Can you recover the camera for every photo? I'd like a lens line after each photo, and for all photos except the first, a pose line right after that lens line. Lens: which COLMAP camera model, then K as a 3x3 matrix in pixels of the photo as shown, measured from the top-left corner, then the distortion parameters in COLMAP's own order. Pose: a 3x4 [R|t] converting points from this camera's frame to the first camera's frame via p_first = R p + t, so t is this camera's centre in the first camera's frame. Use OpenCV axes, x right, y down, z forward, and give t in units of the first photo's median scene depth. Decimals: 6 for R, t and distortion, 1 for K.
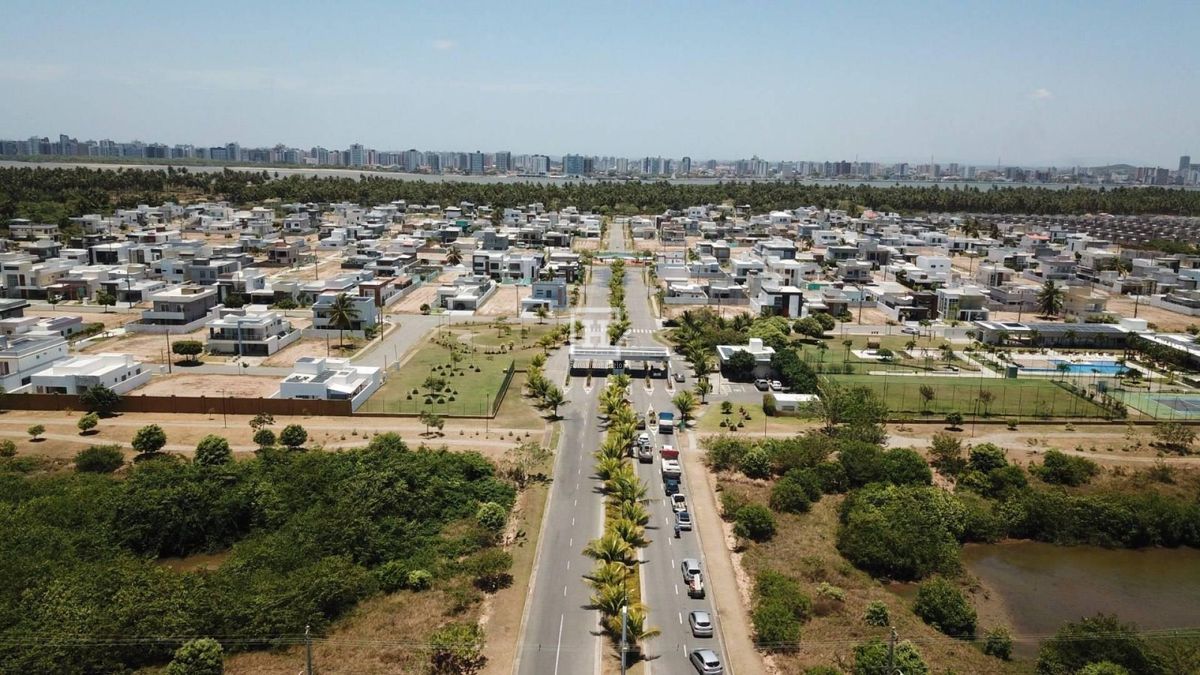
lens RADIAL K [[917.4, 0, 608.9], [0, 917.4, 332.9], [0, 0, 1]] dist [0.003579, 0.010946]
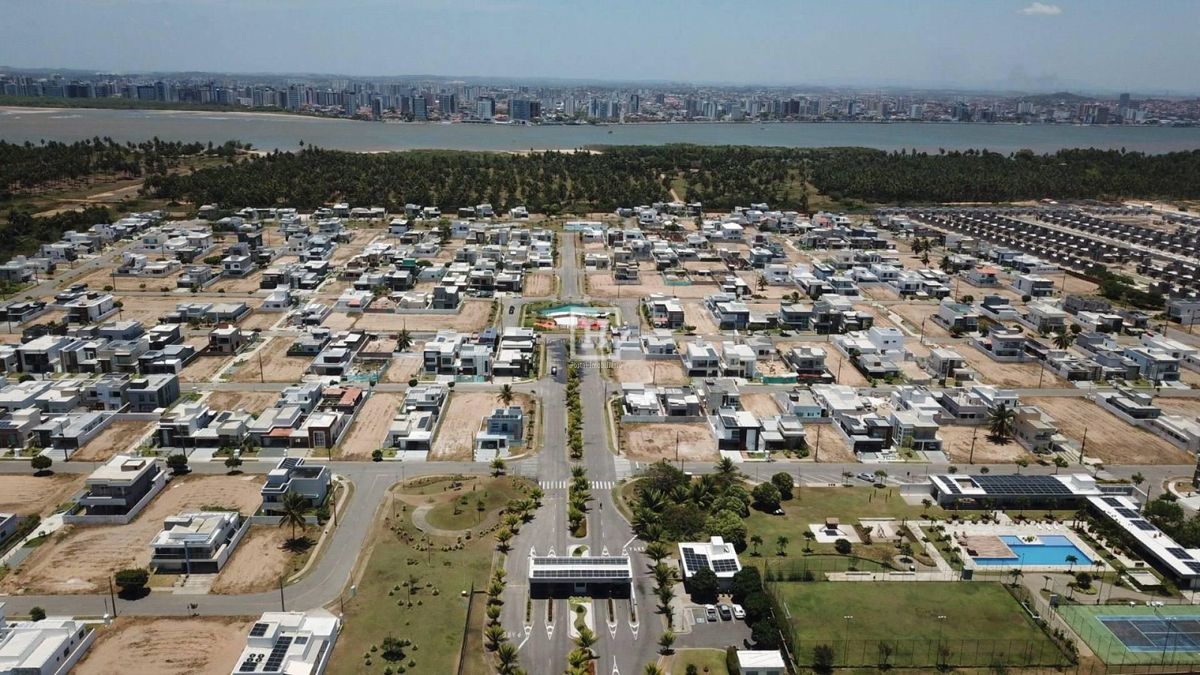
lens RADIAL K [[917.4, 0, 608.9], [0, 917.4, 332.9], [0, 0, 1]] dist [0.003579, 0.010946]
pose [[0.998383, -0.018877, 0.053611, -0.004502], [0.014504, 0.996624, 0.080811, -0.225627], [-0.054955, -0.079902, 0.995287, 0.023597]]
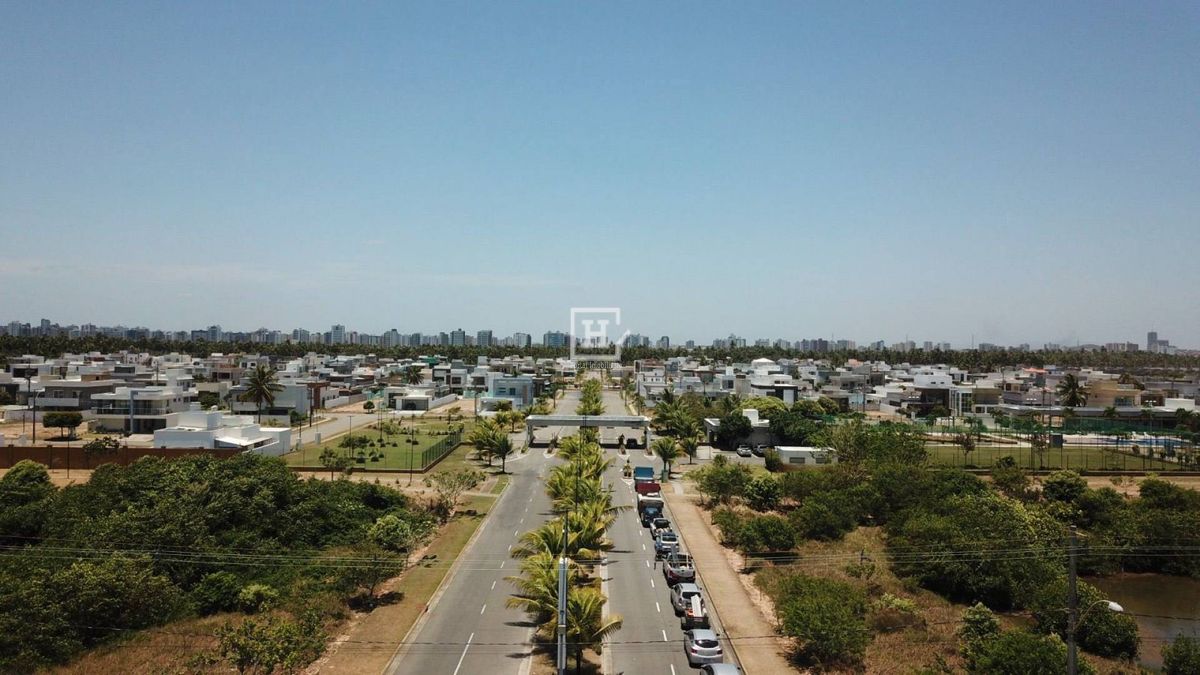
lens RADIAL K [[917.4, 0, 608.9], [0, 917.4, 332.9], [0, 0, 1]] dist [0.003579, 0.010946]
pose [[0.999765, -0.006092, 0.020808, 0.009886], [0.010126, 0.979813, -0.199659, 0.079725], [-0.019172, 0.199823, 0.979644, 0.120827]]
